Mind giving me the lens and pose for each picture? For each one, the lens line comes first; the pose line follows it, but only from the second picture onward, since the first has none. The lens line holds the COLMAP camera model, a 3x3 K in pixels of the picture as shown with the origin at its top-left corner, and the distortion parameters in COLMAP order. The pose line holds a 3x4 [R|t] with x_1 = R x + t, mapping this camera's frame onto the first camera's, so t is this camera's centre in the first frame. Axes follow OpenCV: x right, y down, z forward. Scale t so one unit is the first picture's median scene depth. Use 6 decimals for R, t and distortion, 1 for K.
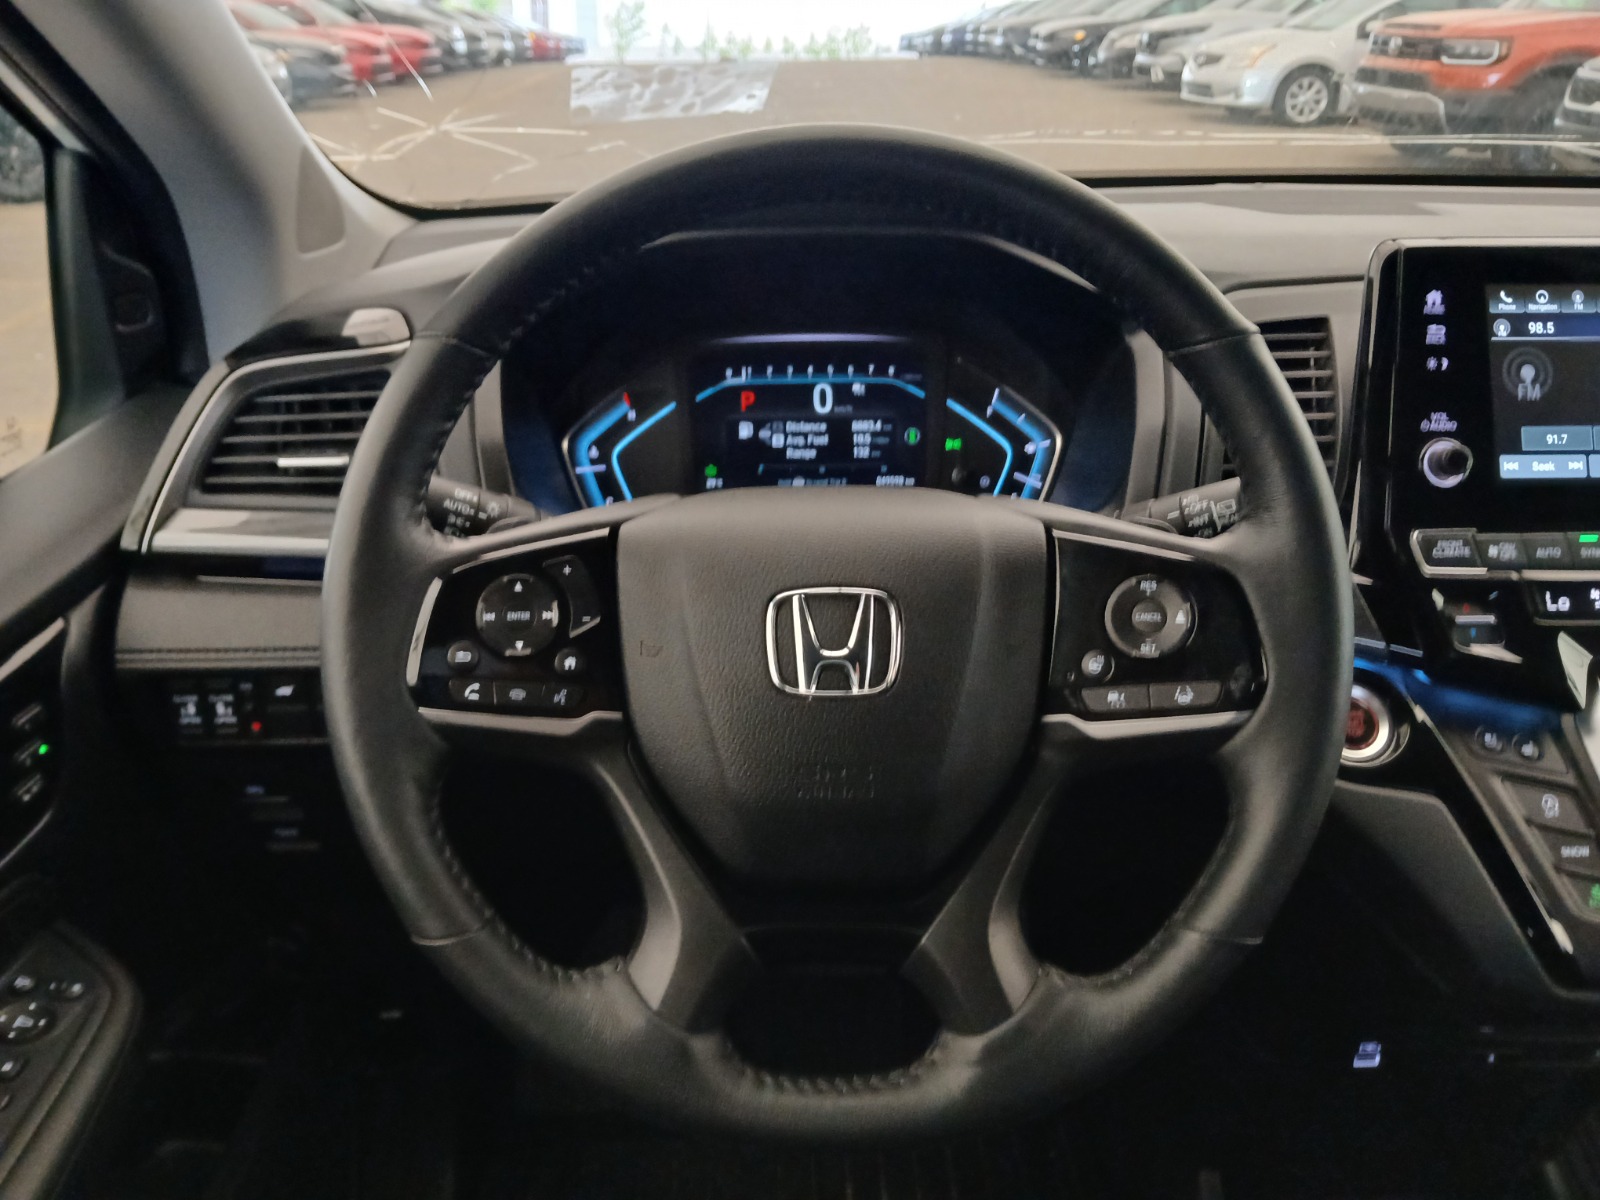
lens RADIAL K [[1222.5, 0, 800.0], [0, 1222.5, 600.0], [0, 0, 1]] dist [0.069495, -0.157363]
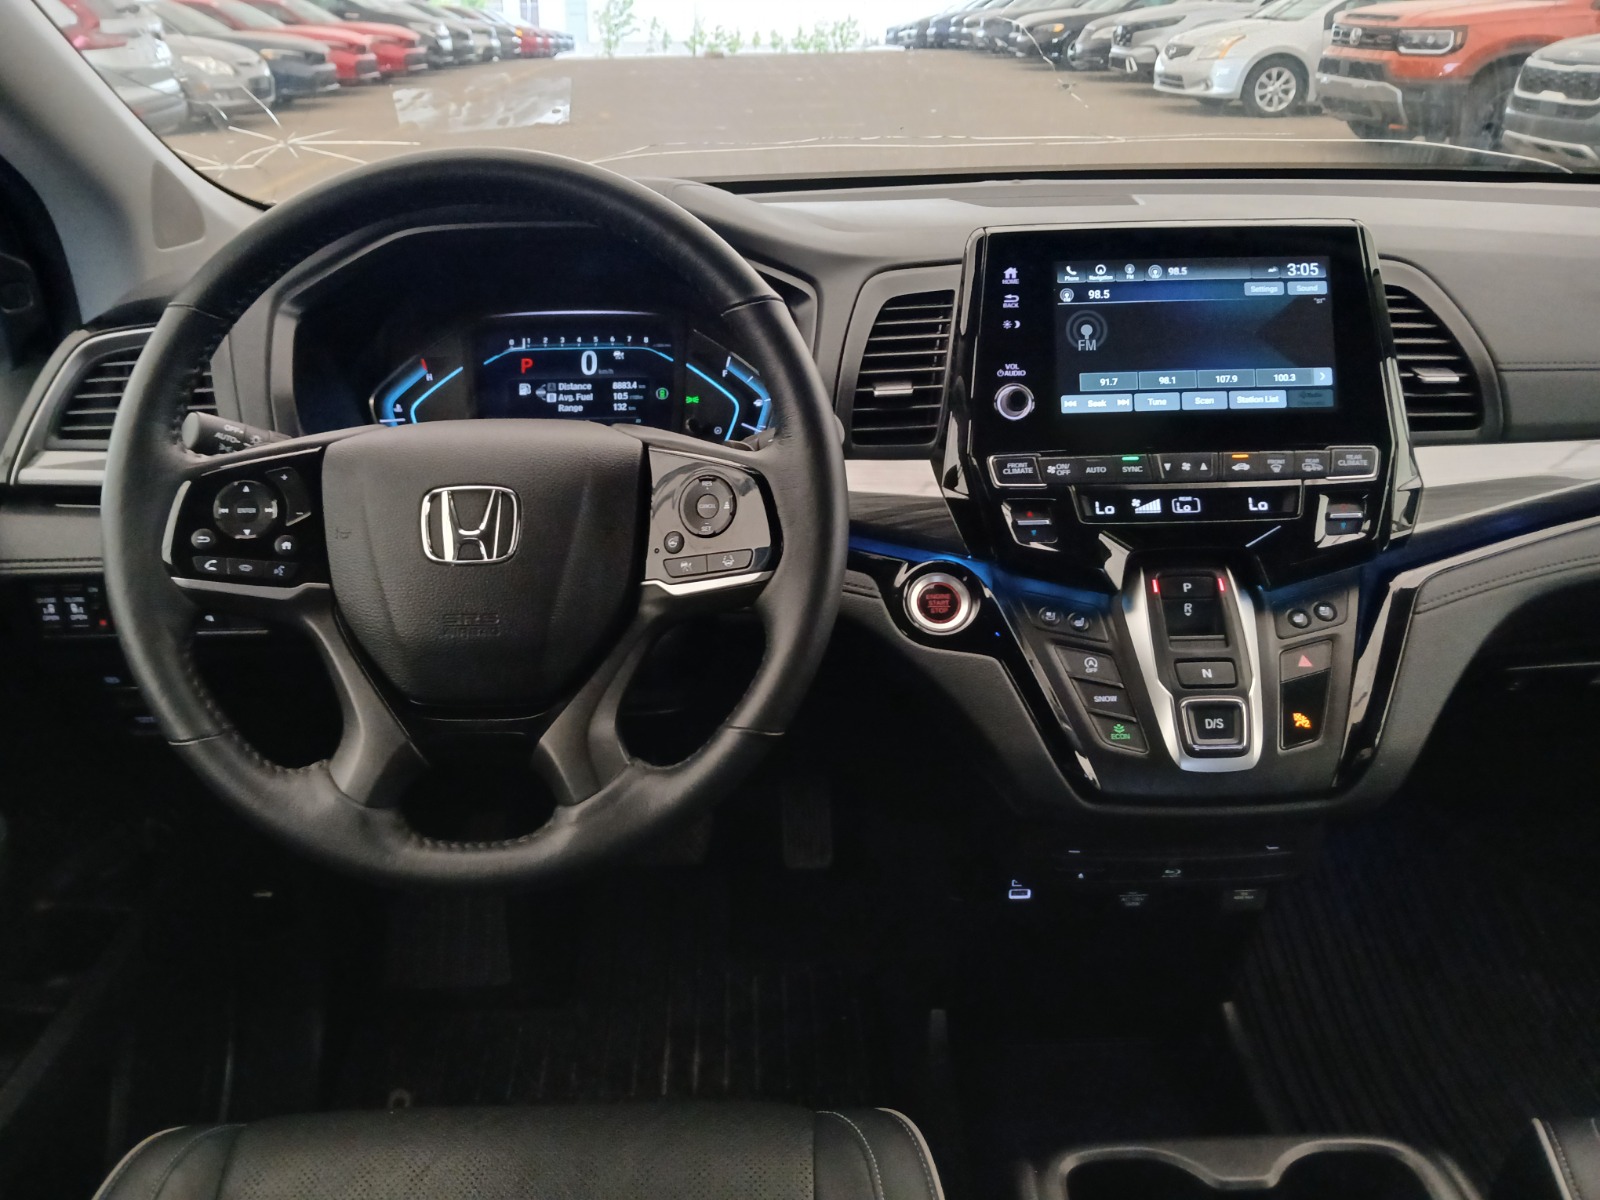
lens RADIAL K [[1188.0, 0, 774.1], [0, 1188.0, 594.2], [0, 0, 1]] dist [0.080317, -0.166933]
pose [[0.999942, -0.010757, 0.000953, 0.264075], [0.010749, 0.999909, 0.008134, 0.075795], [-0.001040, -0.008123, 0.999966, -0.247112]]
